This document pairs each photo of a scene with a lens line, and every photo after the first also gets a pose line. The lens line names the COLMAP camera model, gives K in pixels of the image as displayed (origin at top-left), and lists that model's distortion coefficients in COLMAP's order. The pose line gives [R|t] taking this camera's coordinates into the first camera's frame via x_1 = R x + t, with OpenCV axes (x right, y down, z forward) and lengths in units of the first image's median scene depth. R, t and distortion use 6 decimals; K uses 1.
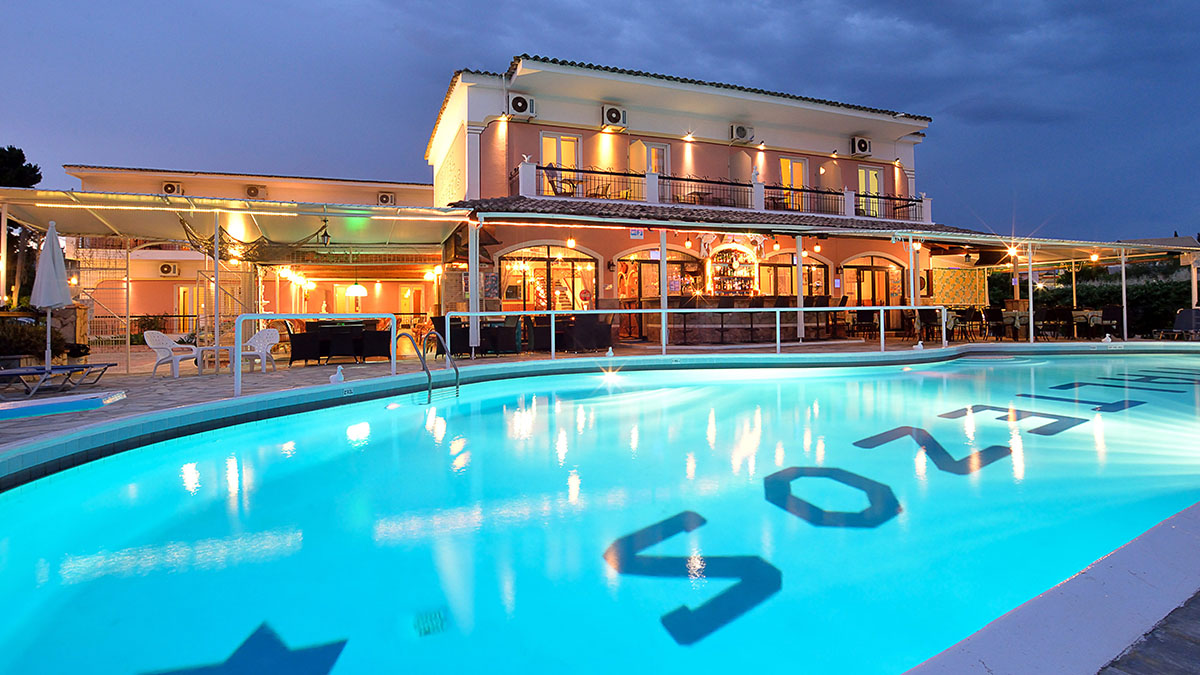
lens RADIAL K [[596.5, 0, 595.7], [0, 596.5, 330.6], [0, 0, 1]] dist [-0.053206, 0.020482]
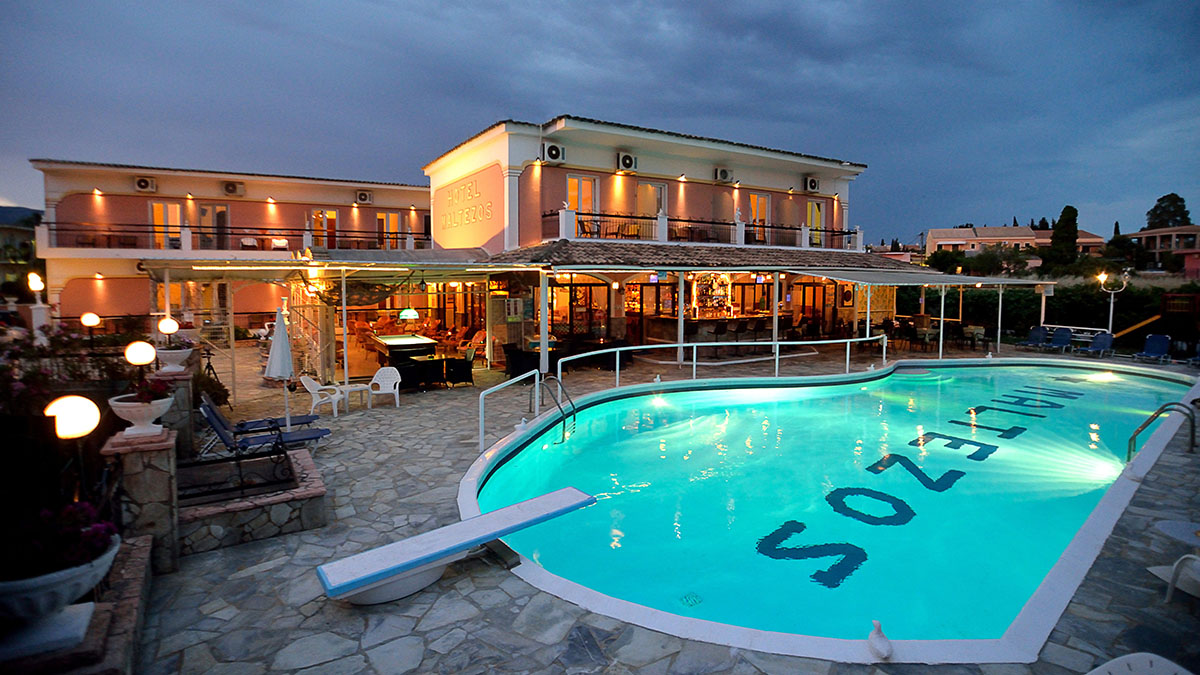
lens RADIAL K [[602.7, 0, 600.0], [0, 602.7, 337.5], [0, 0, 1]] dist [-0.029232, -0.000191]
pose [[0.982889, -0.003457, 0.184165, -0.227722], [-0.011034, 0.996924, 0.077599, -0.101879], [-0.183867, -0.078303, 0.979827, -0.168815]]
